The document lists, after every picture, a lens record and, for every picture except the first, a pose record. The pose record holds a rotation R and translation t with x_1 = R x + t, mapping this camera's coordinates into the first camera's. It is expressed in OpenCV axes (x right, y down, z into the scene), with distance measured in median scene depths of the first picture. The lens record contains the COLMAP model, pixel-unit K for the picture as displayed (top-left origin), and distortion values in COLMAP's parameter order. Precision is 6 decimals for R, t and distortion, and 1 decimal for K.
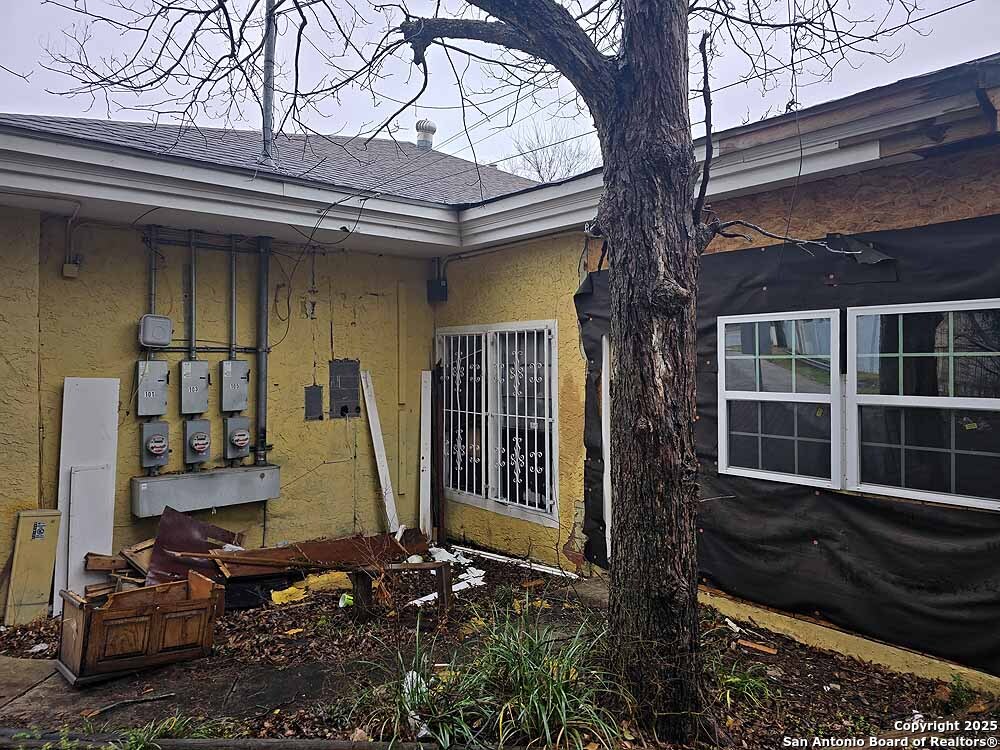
lens RADIAL K [[676.3, 0, 503.5], [0, 676.3, 365.8], [0, 0, 1]] dist [0.020029, -0.003282]
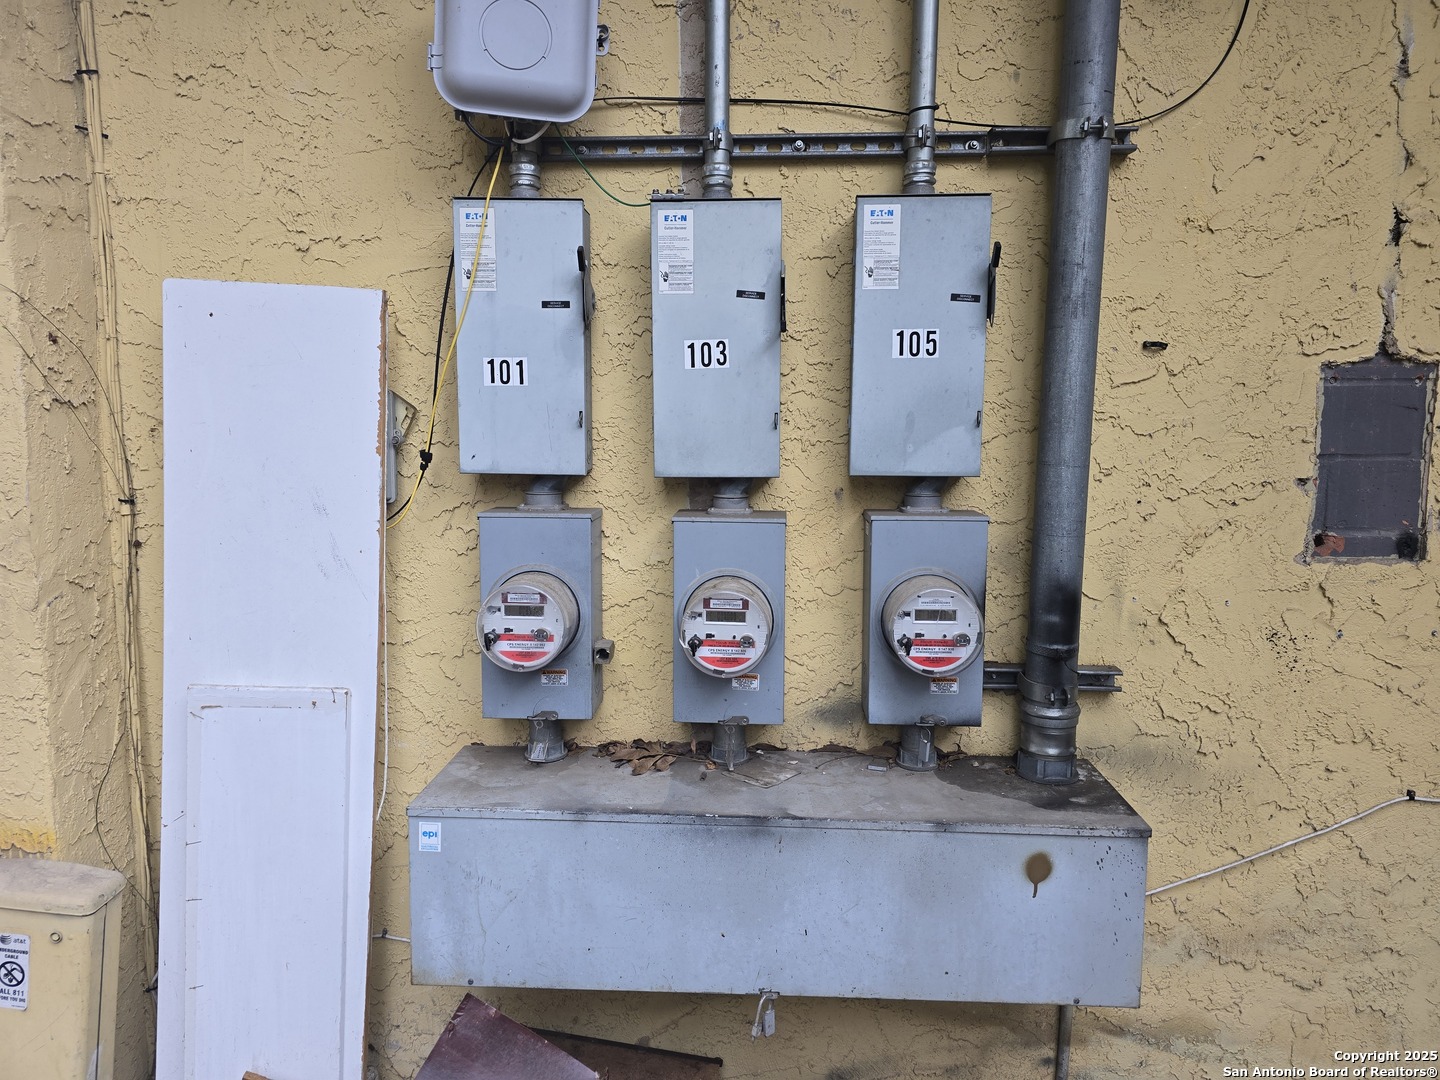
lens RADIAL K [[973.8, 0, 725.0], [0, 973.8, 526.7], [0, 0, 1]] dist [0.020029, -0.003282]
pose [[0.735910, 0.070527, -0.673396, -0.074167], [-0.011772, 0.995743, 0.091422, 0.016450], [0.676977, -0.059351, 0.733607, 0.224849]]
